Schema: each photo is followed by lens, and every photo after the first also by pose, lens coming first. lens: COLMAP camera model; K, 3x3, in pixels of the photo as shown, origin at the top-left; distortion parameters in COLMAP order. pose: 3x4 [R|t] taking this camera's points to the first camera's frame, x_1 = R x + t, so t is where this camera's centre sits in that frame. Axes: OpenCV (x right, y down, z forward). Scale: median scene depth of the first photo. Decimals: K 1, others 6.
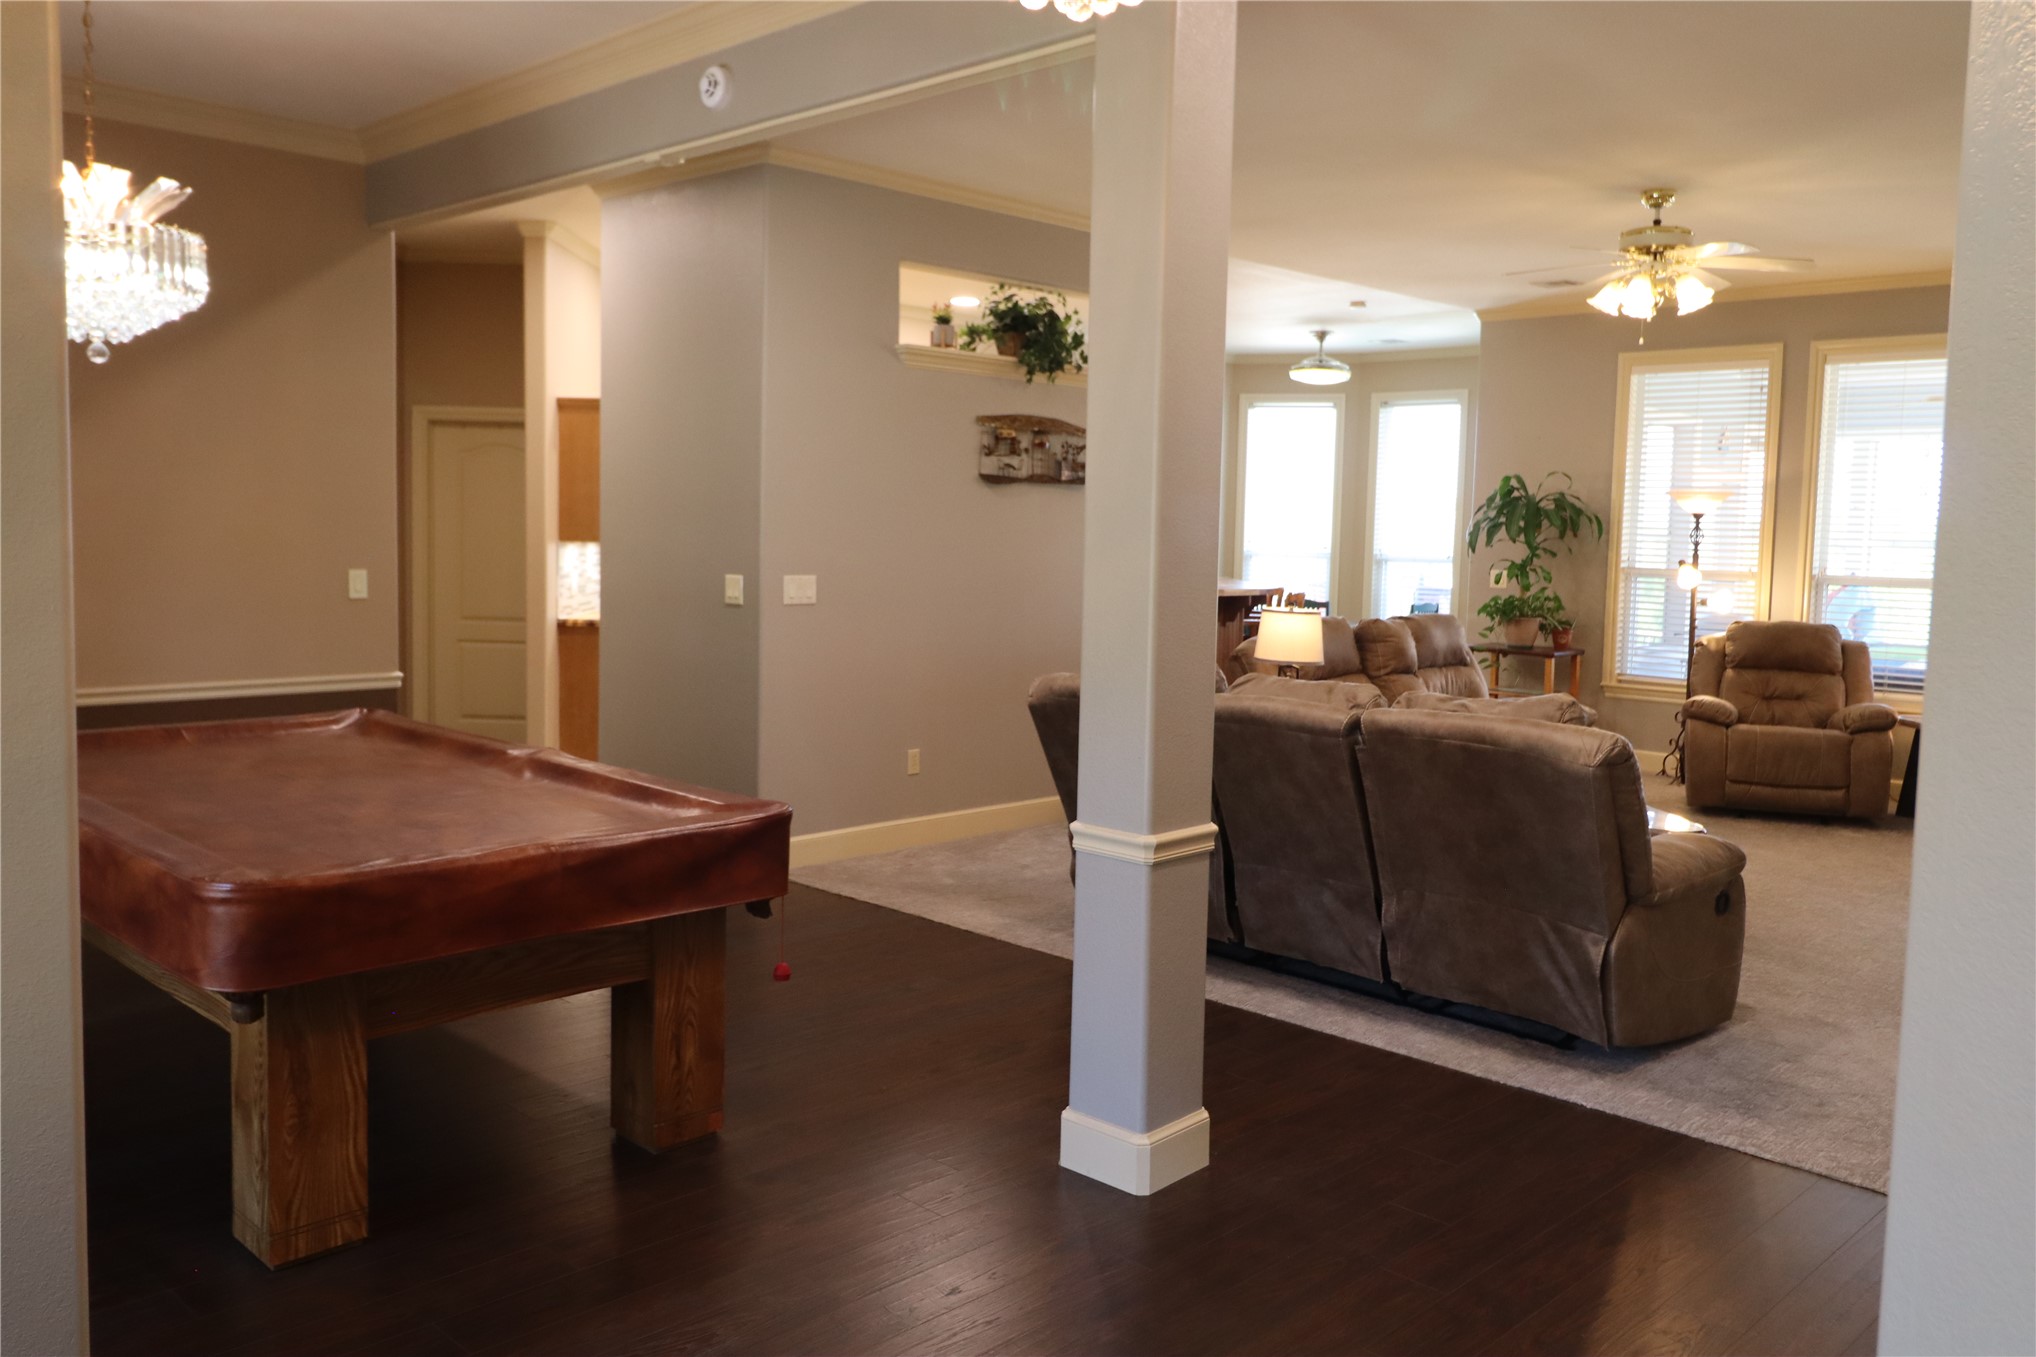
lens RADIAL K [[1601.5, 0, 1018.0], [0, 1601.5, 678.5], [0, 0, 1]] dist [-0.003249, -0.002876]
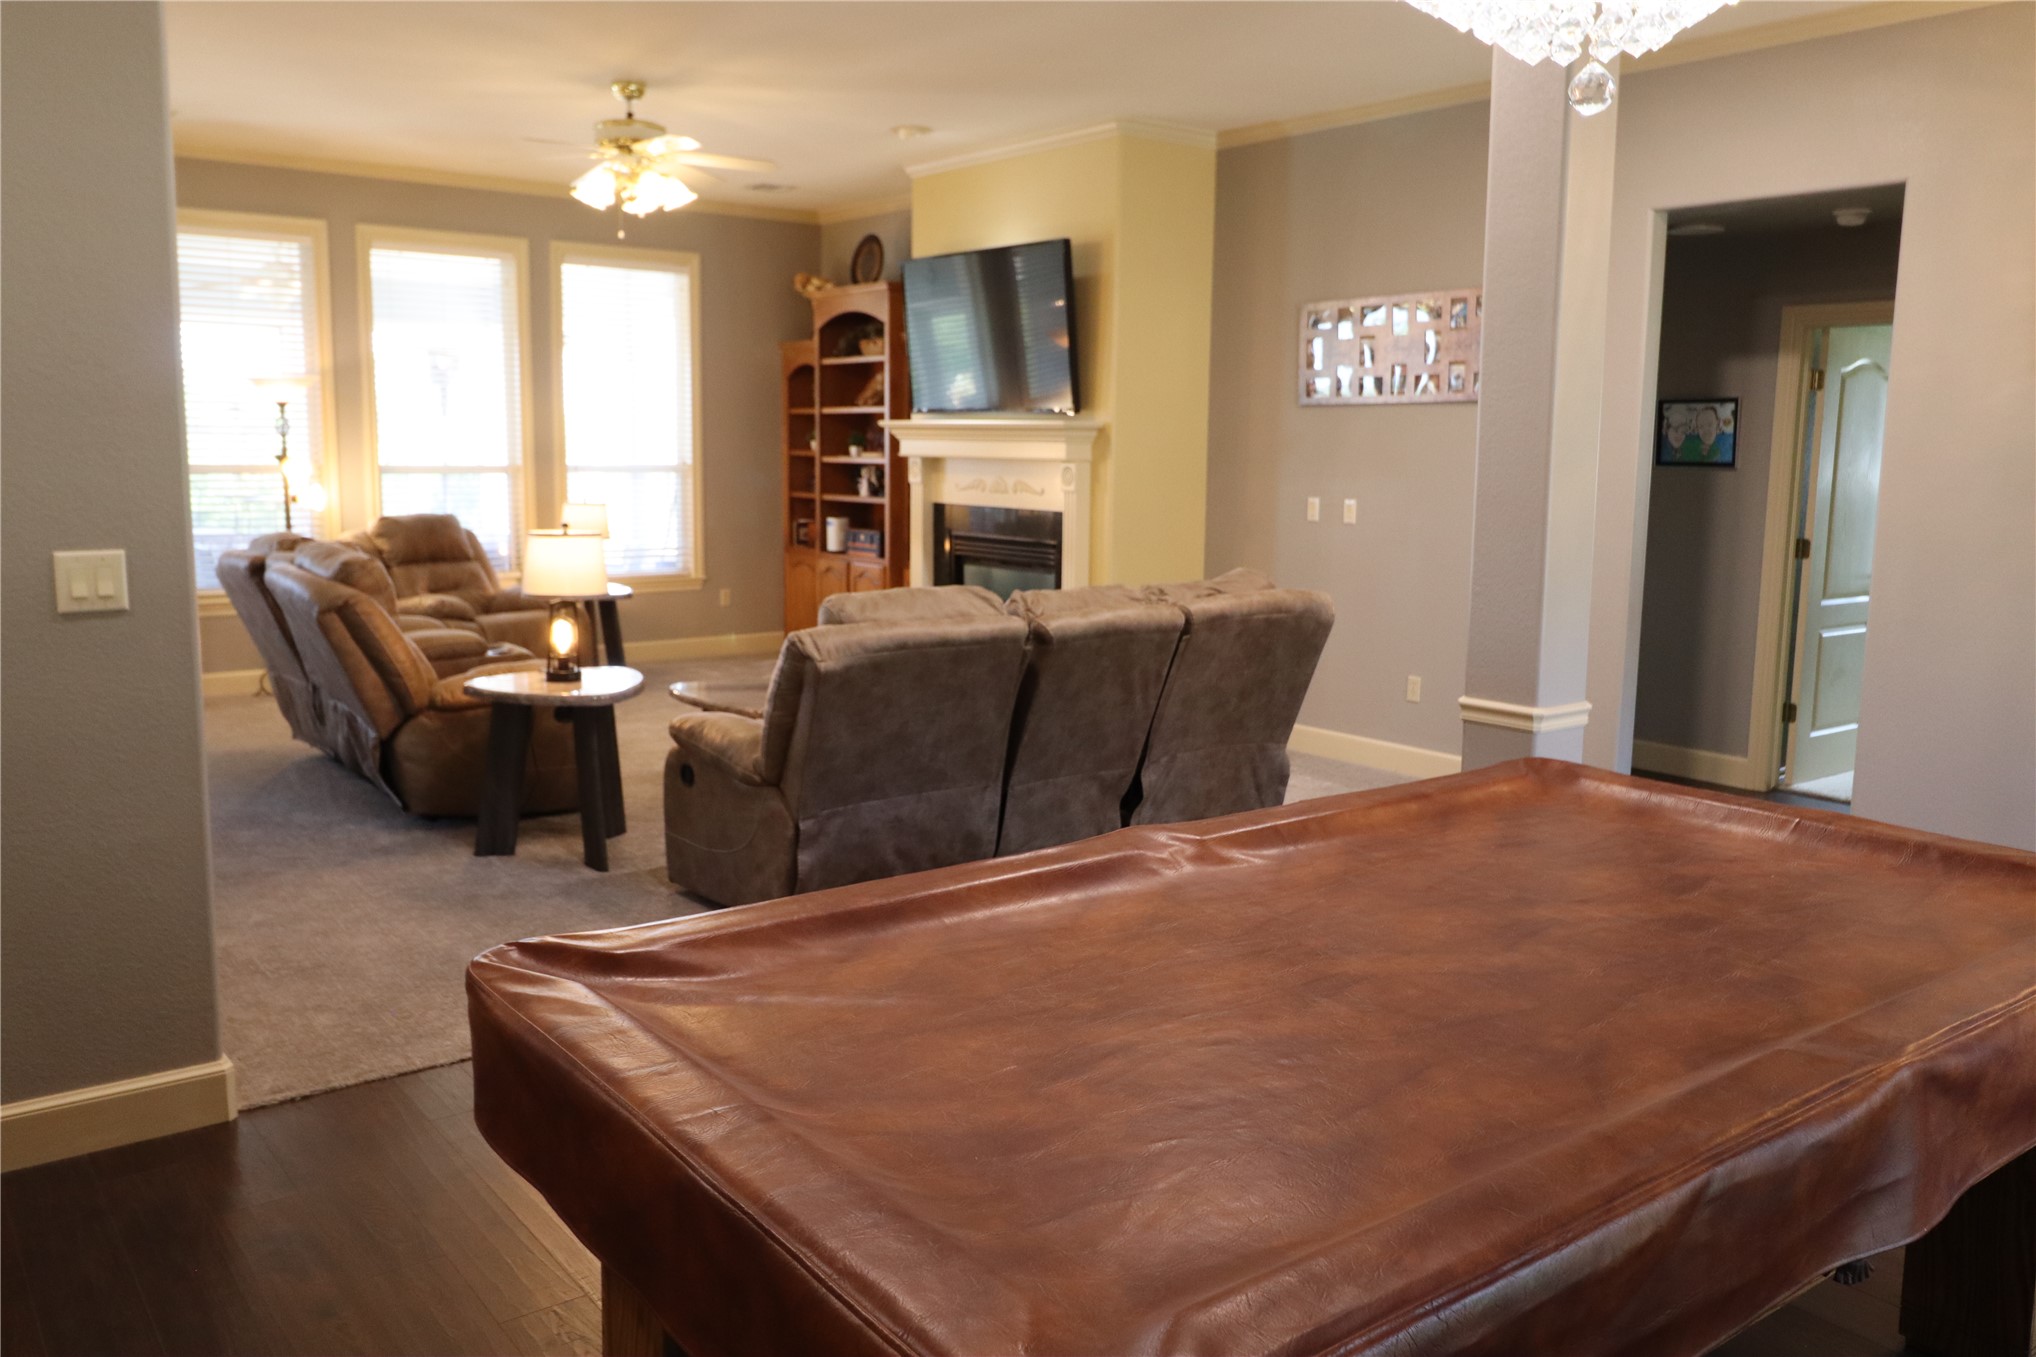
lens RADIAL K [[1601.5, 0, 1018.0], [0, 1601.5, 678.5], [0, 0, 1]] dist [-0.003249, -0.002876]
pose [[0.142531, -0.161657, 0.976500, -0.452180], [0.075616, 0.985468, 0.152104, -0.058458], [-0.986898, 0.052160, 0.152684, 0.490085]]
